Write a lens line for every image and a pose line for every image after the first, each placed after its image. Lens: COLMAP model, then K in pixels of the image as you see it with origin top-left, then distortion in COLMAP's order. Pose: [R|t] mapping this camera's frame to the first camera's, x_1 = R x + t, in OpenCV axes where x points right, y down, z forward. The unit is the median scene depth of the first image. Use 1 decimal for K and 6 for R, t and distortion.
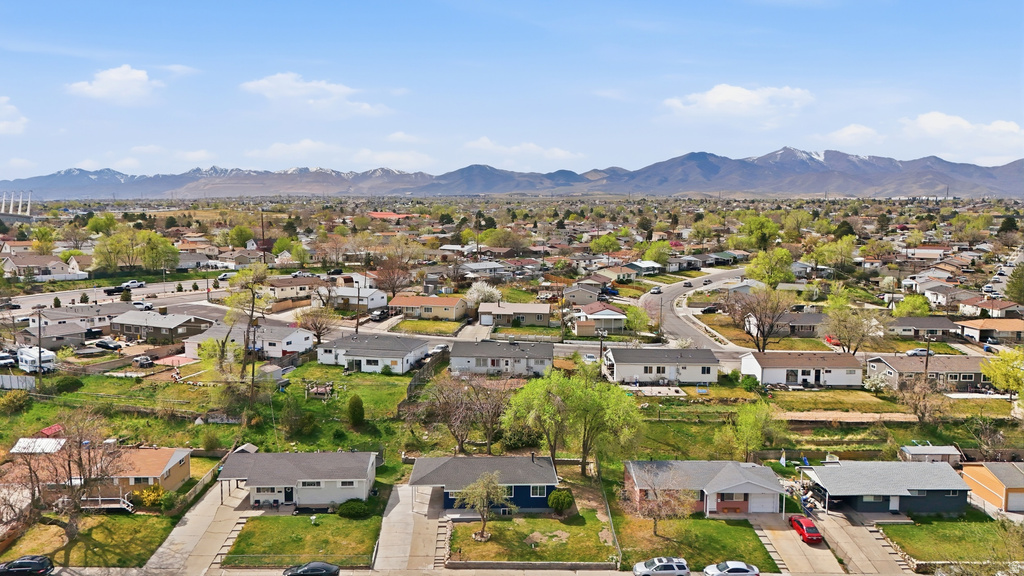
lens RADIAL K [[754.2, 0, 512.0], [0, 754.2, 288.0], [0, 0, 1]] dist [0.074606, -0.072582]
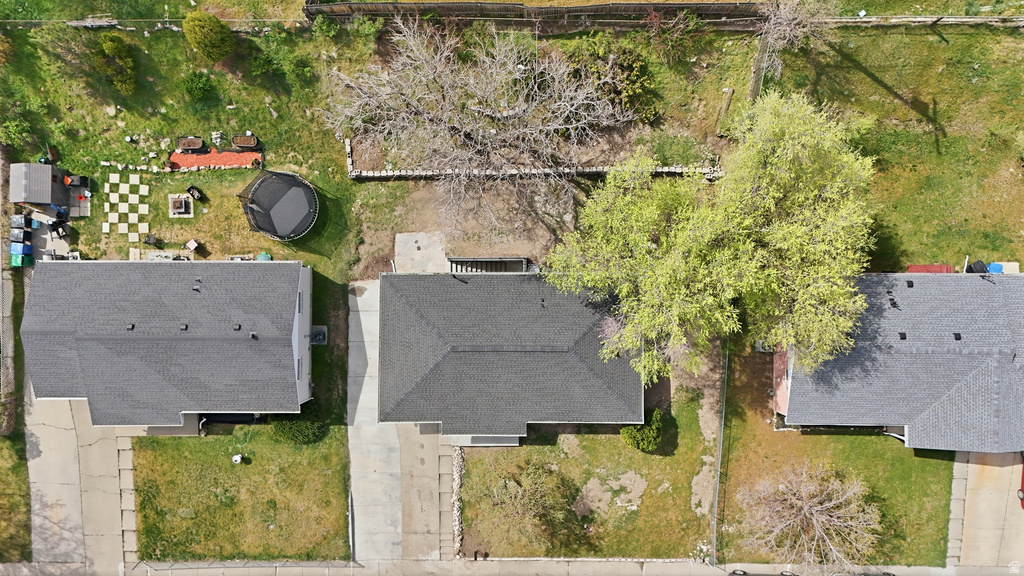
lens RADIAL K [[754.2, 0, 512.0], [0, 754.2, 288.0], [0, 0, 1]] dist [0.074606, -0.072582]
pose [[0.998718, 0.041190, -0.029410, -0.023412], [0.025177, 0.099779, 0.994691, -0.314180], [0.043906, -0.994157, 0.098614, 1.051183]]
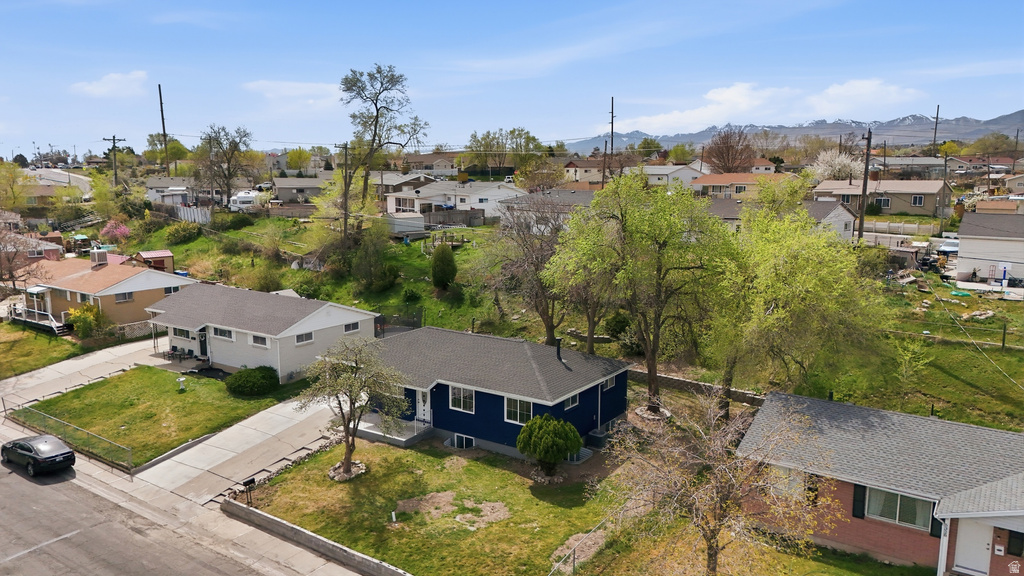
lens RADIAL K [[754.2, 0, 512.0], [0, 754.2, 288.0], [0, 0, 1]] dist [0.074606, -0.072582]
pose [[0.799330, 0.086077, -0.594696, 0.297250], [-0.053175, 0.995937, 0.072680, 0.164463], [0.598535, -0.026472, 0.800659, 0.649040]]
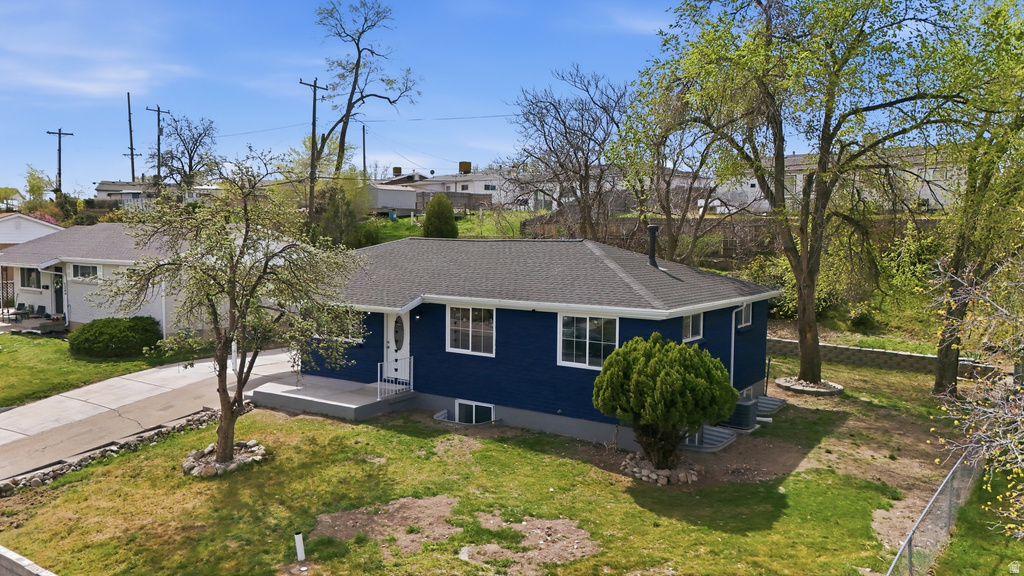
lens RADIAL K [[754.2, 0, 512.0], [0, 754.2, 288.0], [0, 0, 1]] dist [0.074606, -0.072582]
pose [[0.801436, 0.040645, -0.596698, 0.149060], [-0.063797, 0.997806, -0.017720, 0.261508], [0.594668, 0.052269, 0.802270, 0.822893]]
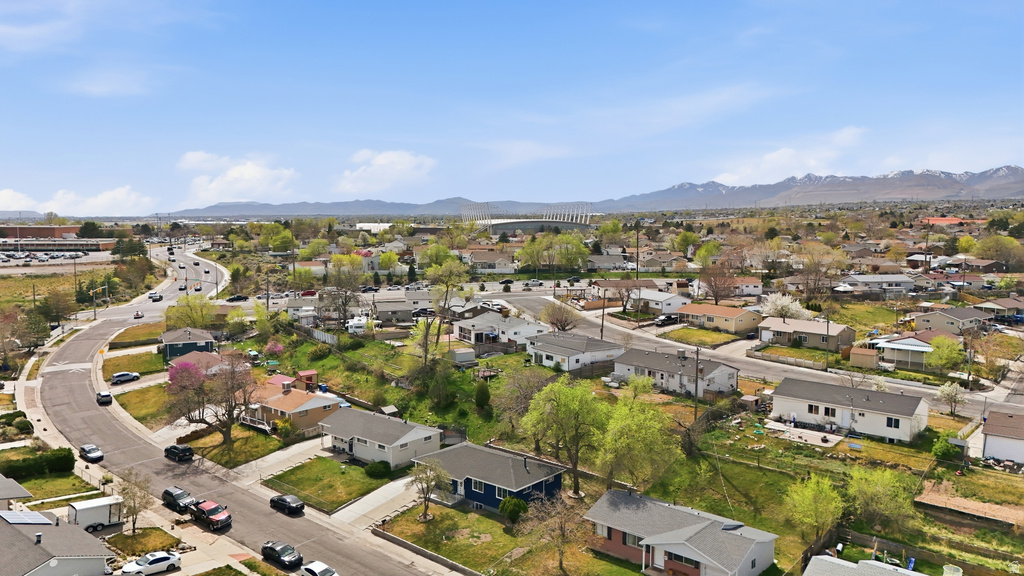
lens RADIAL K [[754.2, 0, 512.0], [0, 754.2, 288.0], [0, 0, 1]] dist [0.074606, -0.072582]
pose [[0.737486, 0.058158, -0.672853, 0.707266], [-0.064937, 0.997776, 0.015067, -0.016747], [0.672233, 0.032581, 0.739622, 0.269872]]
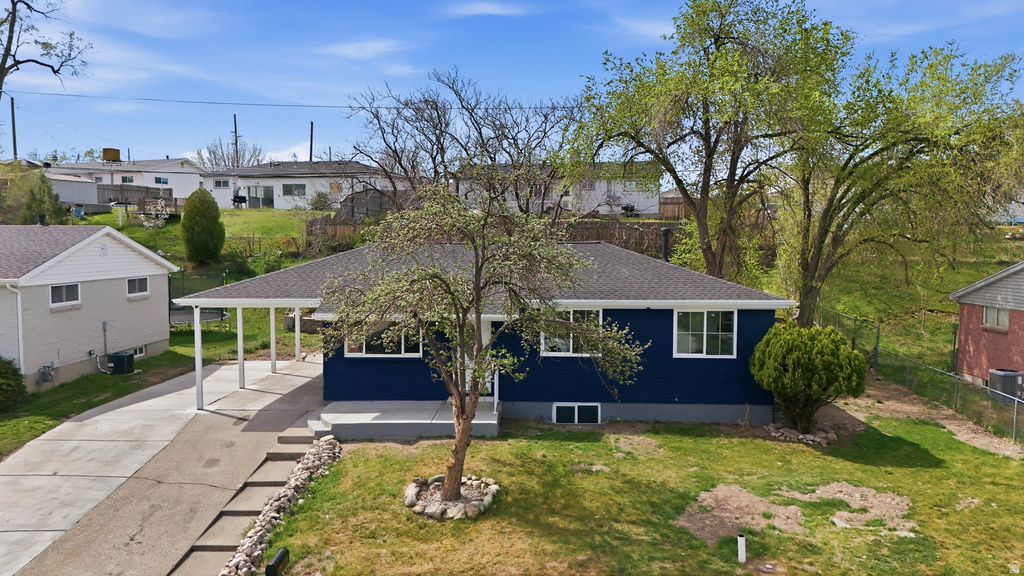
lens RADIAL K [[754.2, 0, 512.0], [0, 754.2, 288.0], [0, 0, 1]] dist [0.074606, -0.072582]
pose [[0.997379, -0.001616, -0.072339, -0.009876], [-0.000923, 0.999385, -0.035056, 0.265844], [0.072351, 0.035031, 0.996764, 0.763133]]
